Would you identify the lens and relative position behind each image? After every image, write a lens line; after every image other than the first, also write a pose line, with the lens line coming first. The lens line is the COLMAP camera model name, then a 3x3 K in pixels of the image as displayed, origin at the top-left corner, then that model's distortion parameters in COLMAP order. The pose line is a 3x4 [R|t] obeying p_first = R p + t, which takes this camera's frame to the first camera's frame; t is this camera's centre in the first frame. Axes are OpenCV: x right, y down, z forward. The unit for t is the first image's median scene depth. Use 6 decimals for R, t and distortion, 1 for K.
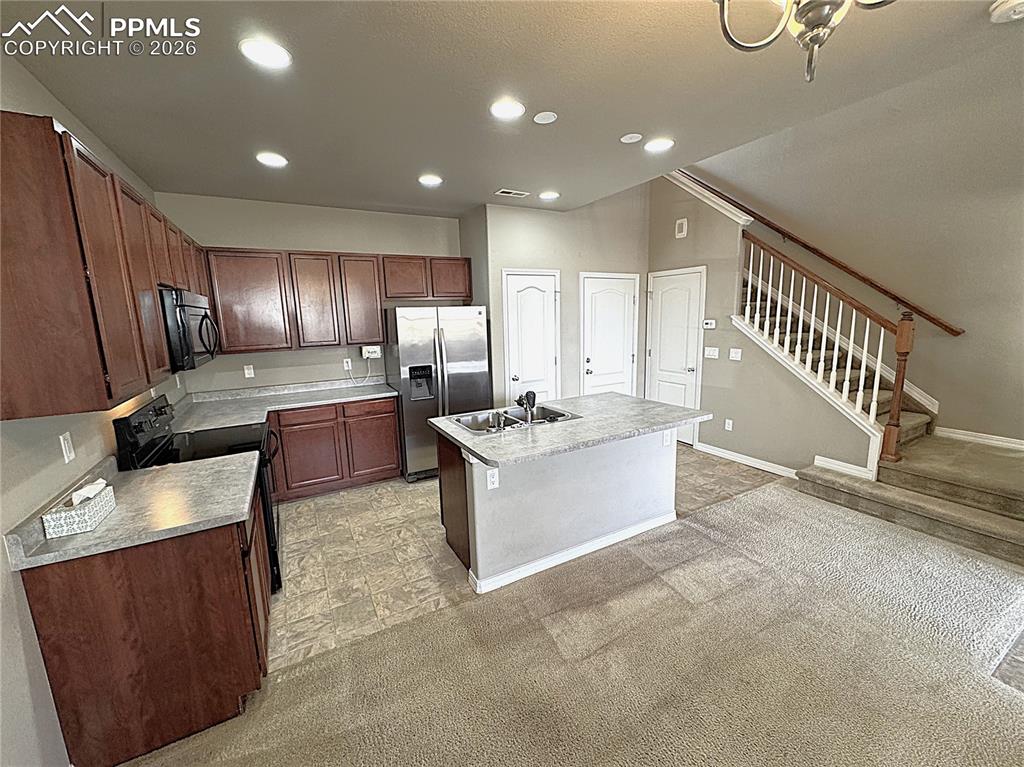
lens RADIAL K [[409.9, 0, 513.6], [0, 409.9, 383.7], [0, 0, 1]] dist [-0.004002, 0.000467]
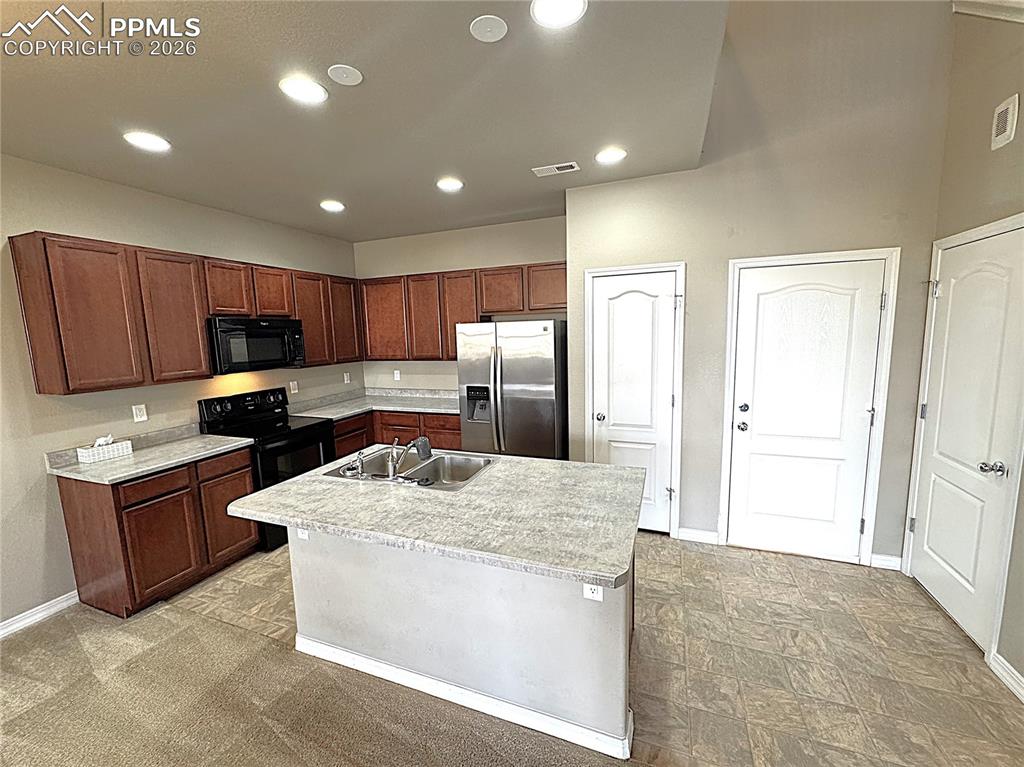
lens RADIAL K [[409.9, 0, 512.4], [0, 409.9, 384.4], [0, 0, 1]] dist [-0.004002, 0.000467]
pose [[0.643455, 0.108033, -0.757822, 0.500307], [-0.118224, 0.992138, 0.041054, -0.091179], [0.756299, 0.063177, 0.651169, 0.440130]]
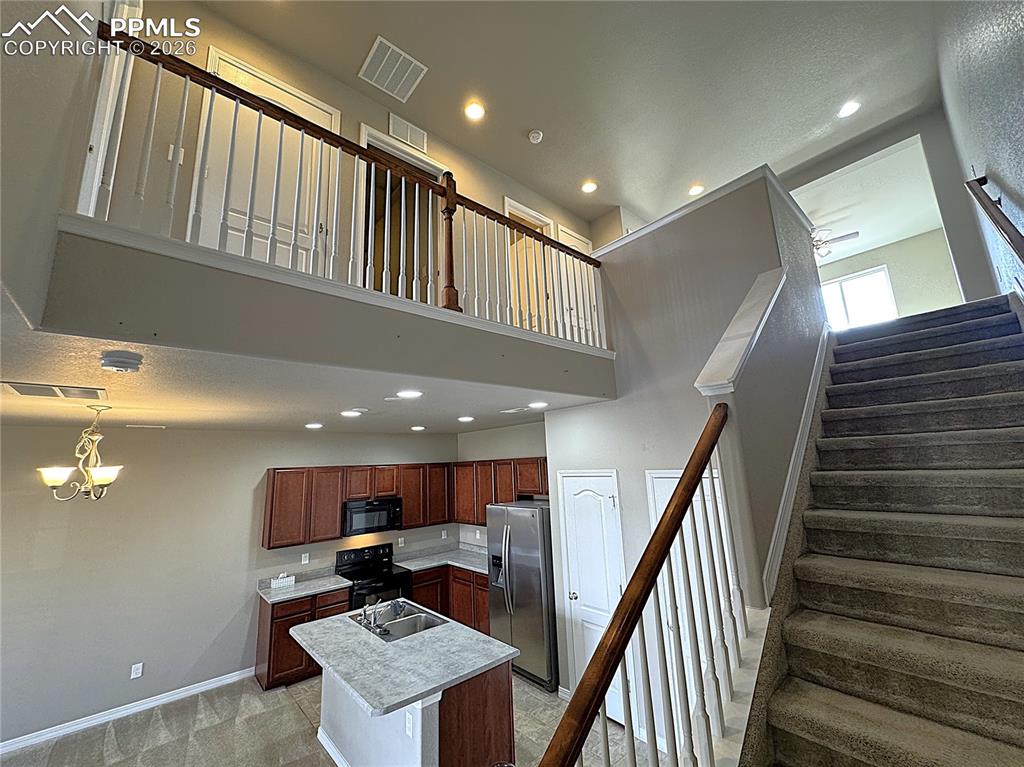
lens RADIAL K [[409.9, 0, 510.9], [0, 409.9, 383.0], [0, 0, 1]] dist [-0.004002, 0.000467]
pose [[0.212895, -0.172888, -0.961658, 0.974256], [-0.128419, 0.970732, -0.202949, -0.283336], [0.968599, 0.166702, 0.184462, 0.704035]]
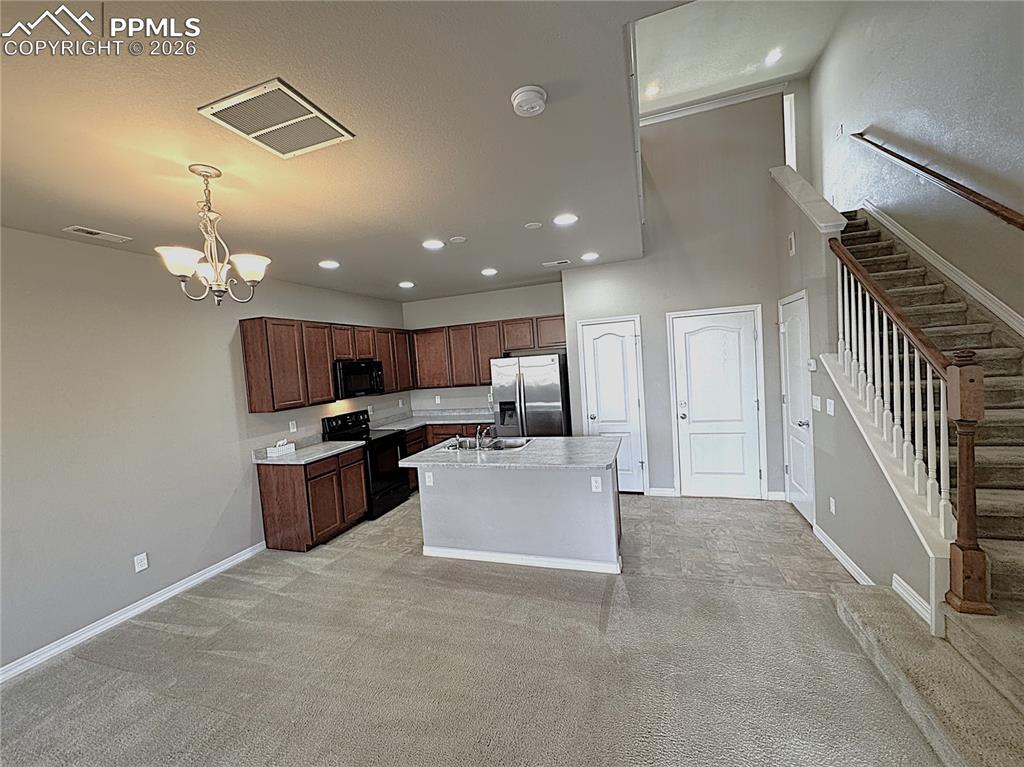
lens RADIAL K [[409.9, 0, 513.7], [0, 409.9, 385.2], [0, 0, 1]] dist [-0.004002, 0.000467]
pose [[0.673194, 0.021394, -0.739156, 0.742506], [-0.071579, 0.996773, -0.036341, -0.047275], [0.735993, 0.077372, 0.672553, 0.108015]]
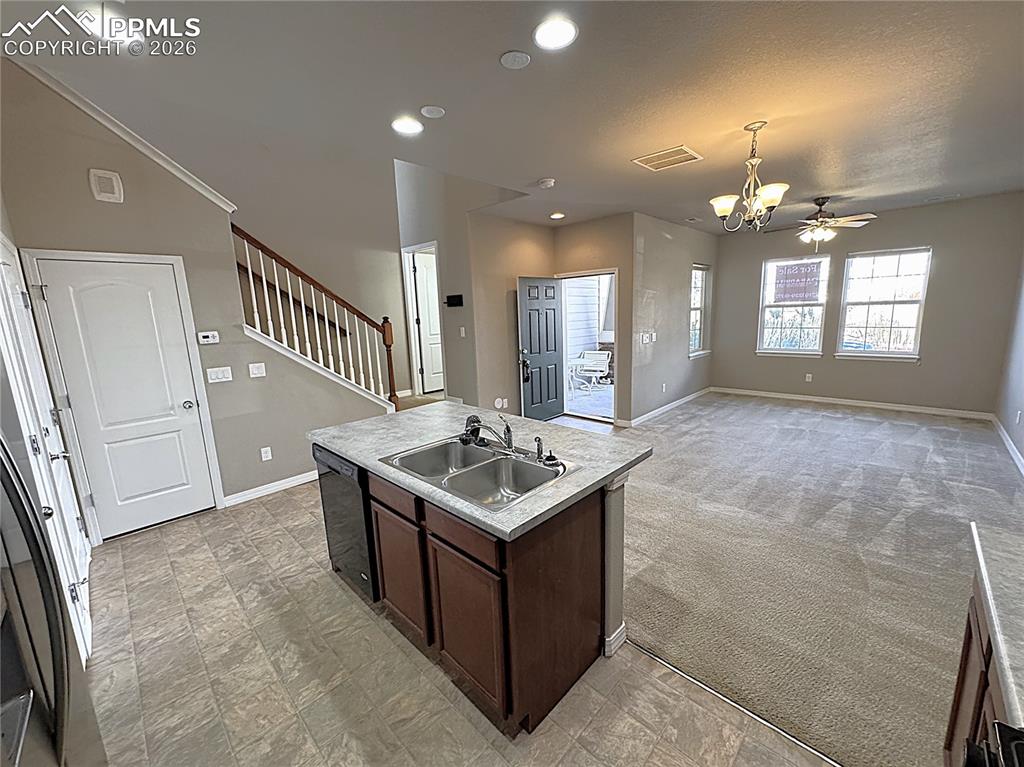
lens RADIAL K [[409.9, 0, 510.6], [0, 409.9, 384.4], [0, 0, 1]] dist [-0.004002, 0.000467]
pose [[-0.283806, -0.134881, 0.949348, -0.436910], [0.206494, 0.958231, 0.197874, -0.109300], [-0.936384, 0.252192, -0.244100, 0.769385]]
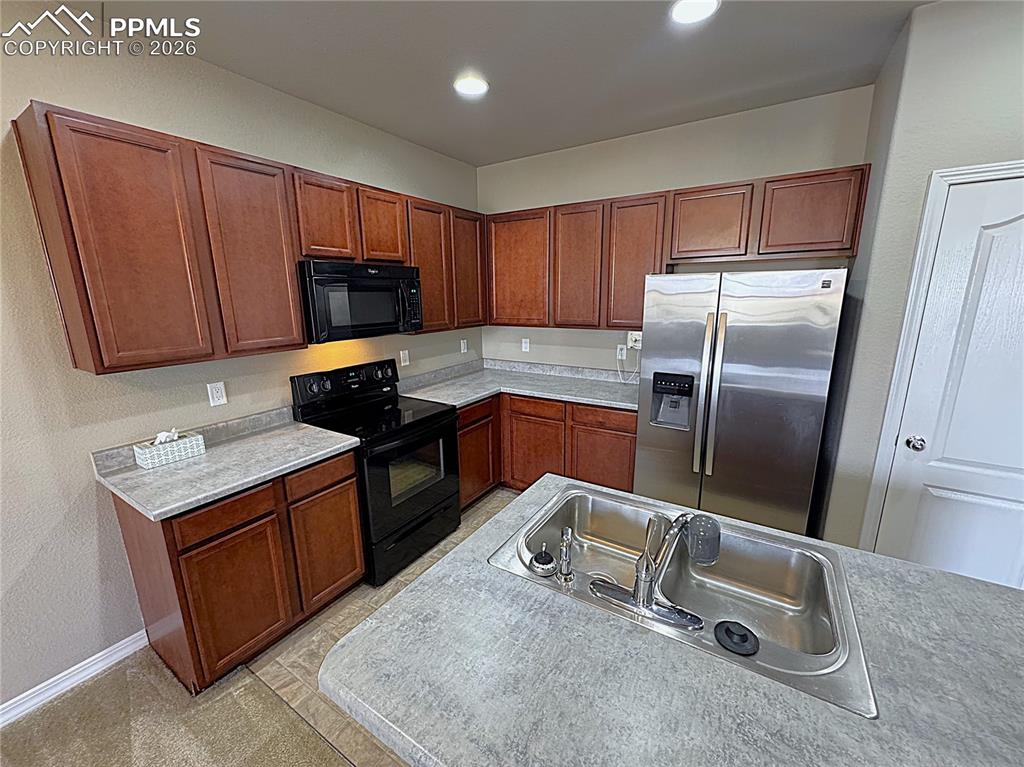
lens RADIAL K [[409.9, 0, 511.8], [0, 409.9, 384.1], [0, 0, 1]] dist [-0.004002, 0.000467]
pose [[0.480483, 0.212237, -0.850936, 0.163135], [-0.148403, 0.975959, 0.159624, -0.085554], [0.864357, 0.049585, 0.500429, 0.478707]]
